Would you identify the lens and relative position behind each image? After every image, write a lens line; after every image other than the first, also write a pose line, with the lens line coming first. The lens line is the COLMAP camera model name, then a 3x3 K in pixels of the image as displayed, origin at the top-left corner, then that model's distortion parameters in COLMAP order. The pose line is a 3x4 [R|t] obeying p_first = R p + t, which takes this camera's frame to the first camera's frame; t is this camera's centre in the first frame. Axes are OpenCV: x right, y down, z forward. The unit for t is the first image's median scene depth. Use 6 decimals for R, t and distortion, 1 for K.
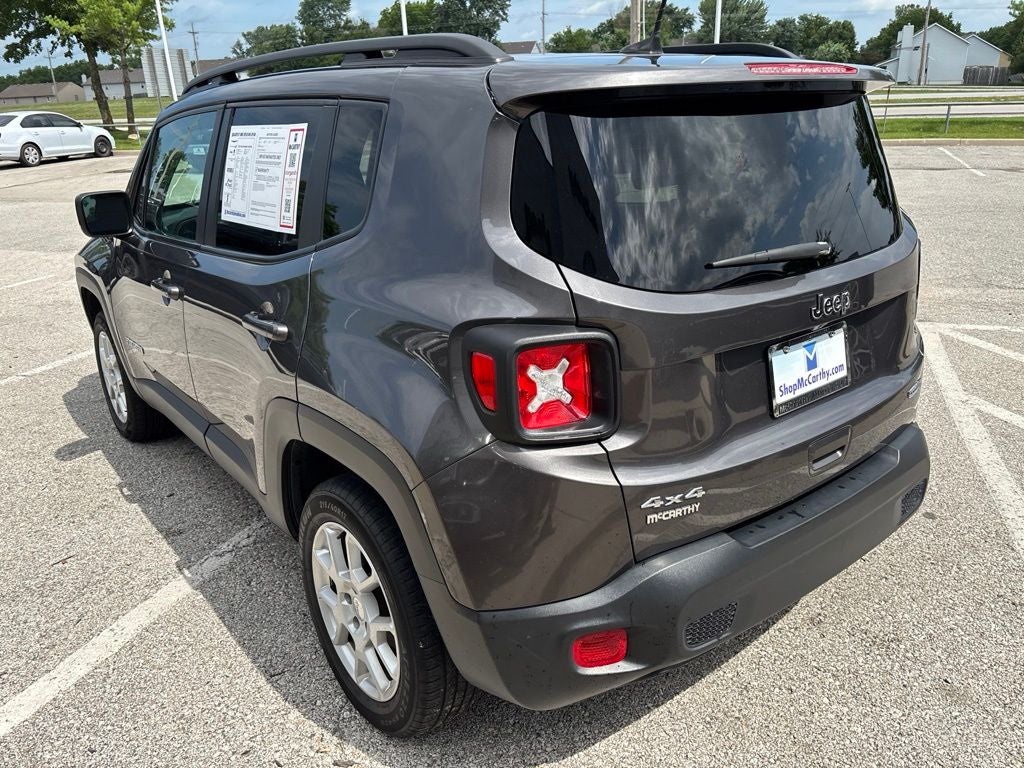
lens RADIAL K [[778.3, 0, 513.3], [0, 778.3, 388.6], [0, 0, 1]] dist [0.049896, -0.062796]
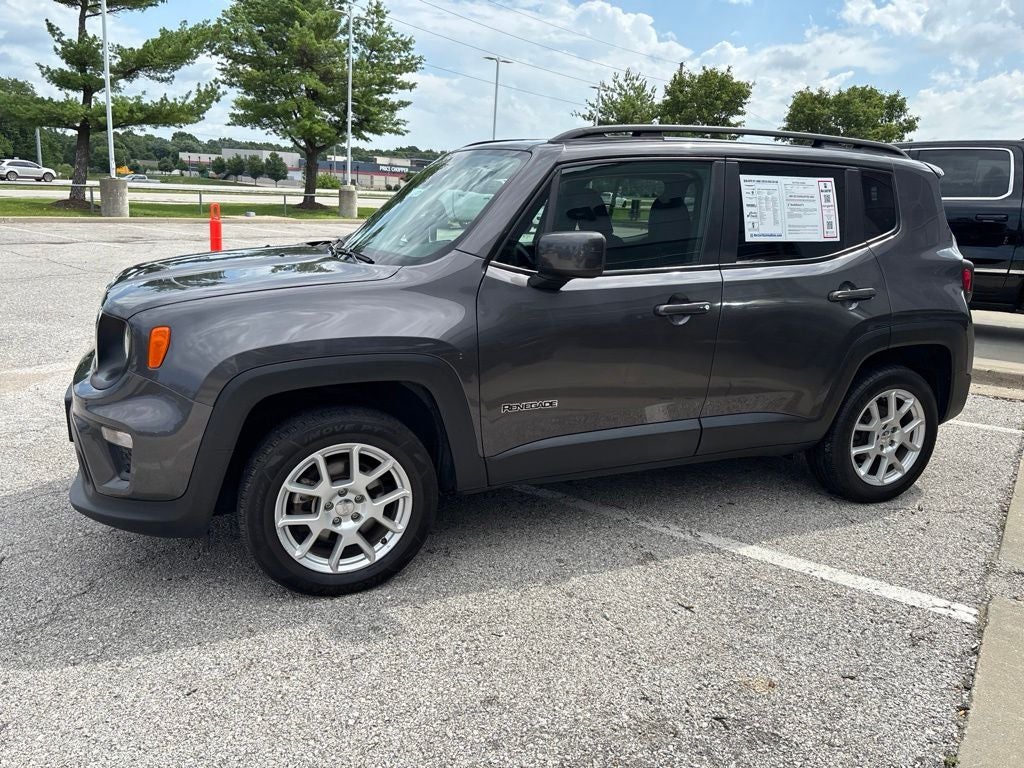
lens RADIAL K [[778.3, 0, 506.4], [0, 778.3, 378.9], [0, 0, 1]] dist [0.049896, -0.062796]
pose [[0.252804, -0.183011, 0.950051, -2.035290], [0.289668, 0.951222, 0.106158, -0.286901], [-0.923137, 0.248362, 0.293486, 1.180194]]
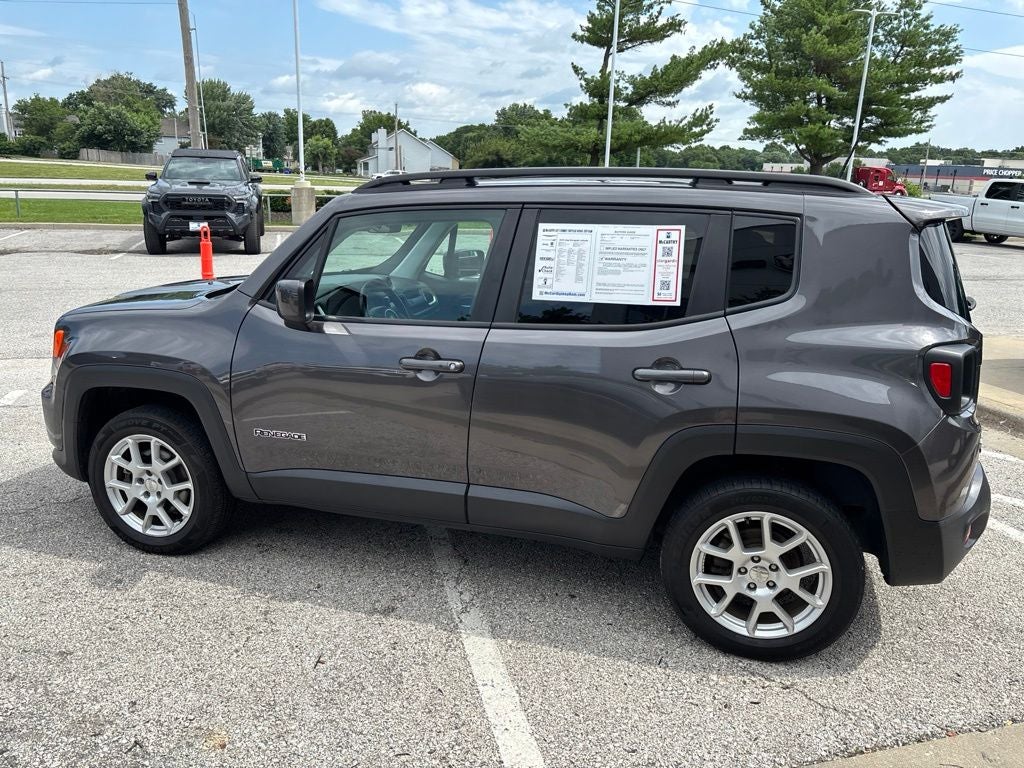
lens RADIAL K [[778.3, 0, 509.5], [0, 778.3, 383.6], [0, 0, 1]] dist [0.049896, -0.062796]
pose [[0.819231, -0.093082, 0.565859, -1.221160], [0.150932, 0.986947, -0.056164, -0.032477], [-0.553245, 0.131417, 0.822587, 0.074093]]
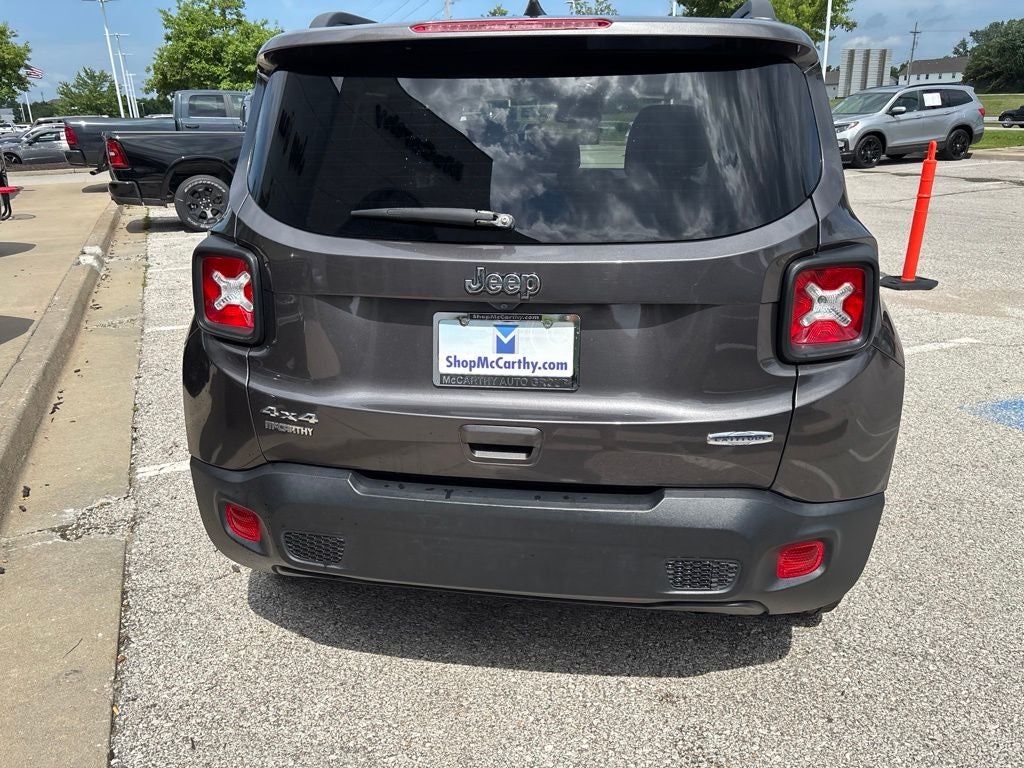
lens RADIAL K [[778.3, 0, 509.2], [0, 778.3, 374.1], [0, 0, 1]] dist [0.049896, -0.062796]
pose [[0.693351, 0.247782, -0.676660, 0.526675], [-0.259393, 0.961896, 0.086438, -0.042369], [0.672295, 0.115589, 0.731204, 0.174154]]
